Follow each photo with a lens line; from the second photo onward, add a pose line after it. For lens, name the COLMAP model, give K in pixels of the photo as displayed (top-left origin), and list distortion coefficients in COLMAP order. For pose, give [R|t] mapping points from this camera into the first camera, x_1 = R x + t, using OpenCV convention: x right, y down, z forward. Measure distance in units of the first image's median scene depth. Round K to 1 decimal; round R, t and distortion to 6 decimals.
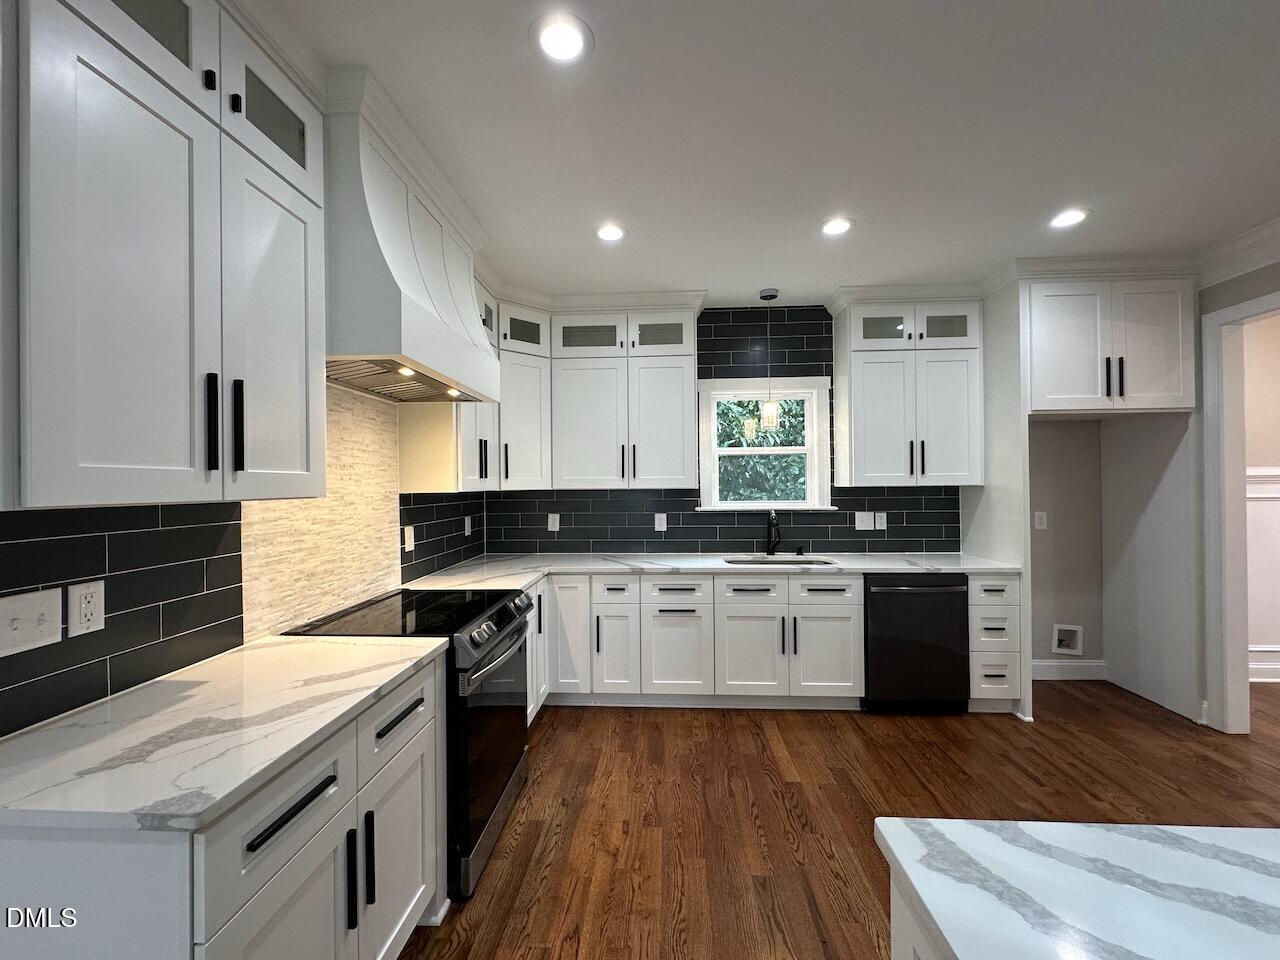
lens RADIAL K [[514.7, 0, 637.3], [0, 514.7, 480.8], [0, 0, 1]] dist [0.001155, 0.000567]
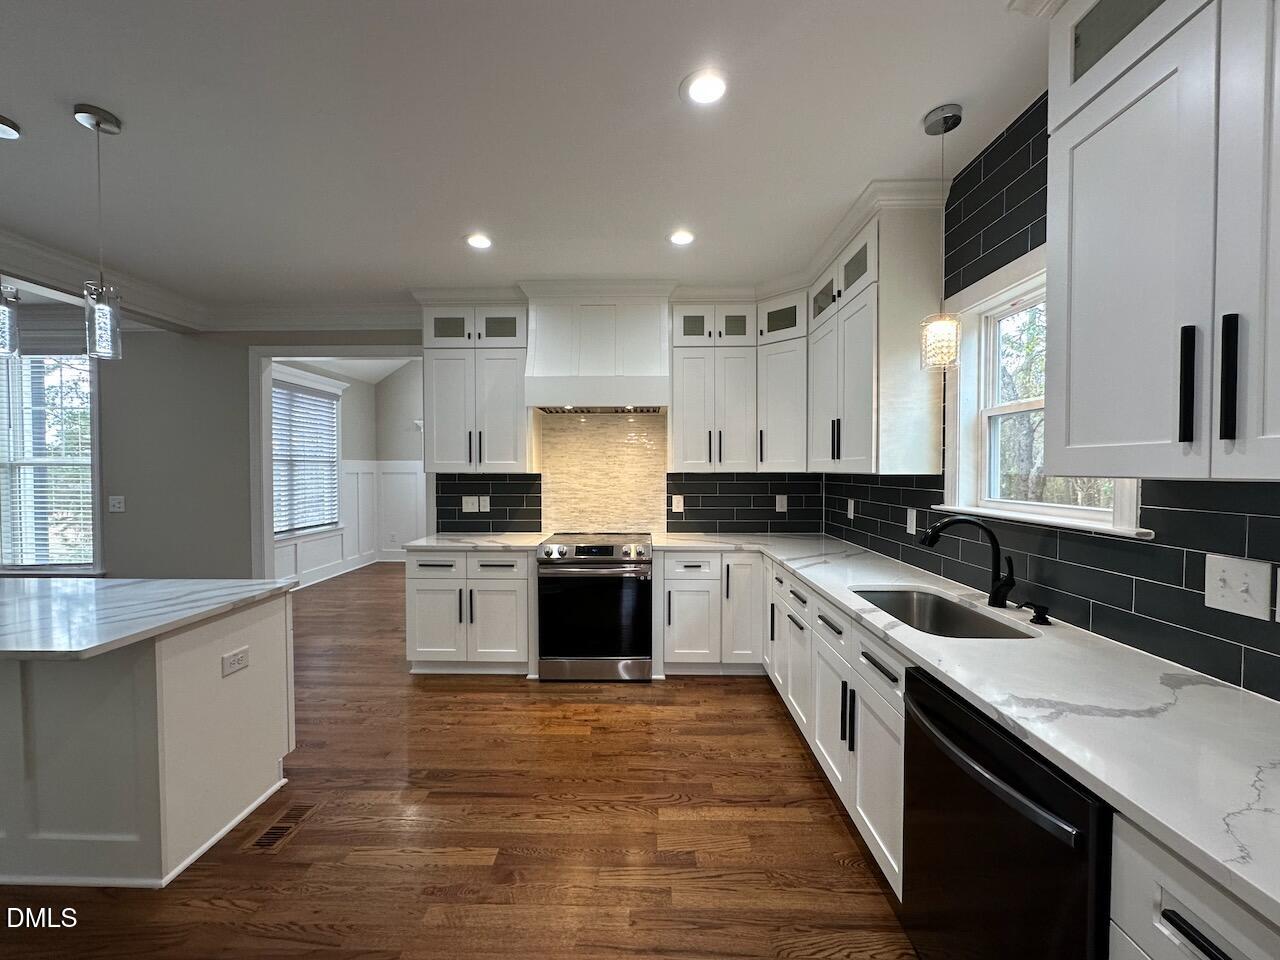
lens RADIAL K [[514.7, 0, 636.8], [0, 514.7, 483.5], [0, 0, 1]] dist [0.001155, 0.000567]
pose [[0.032061, 0.037503, -0.998782, 1.040524], [0.007696, 0.999257, 0.037768, -0.001431], [0.999456, -0.008897, 0.031748, 0.856907]]
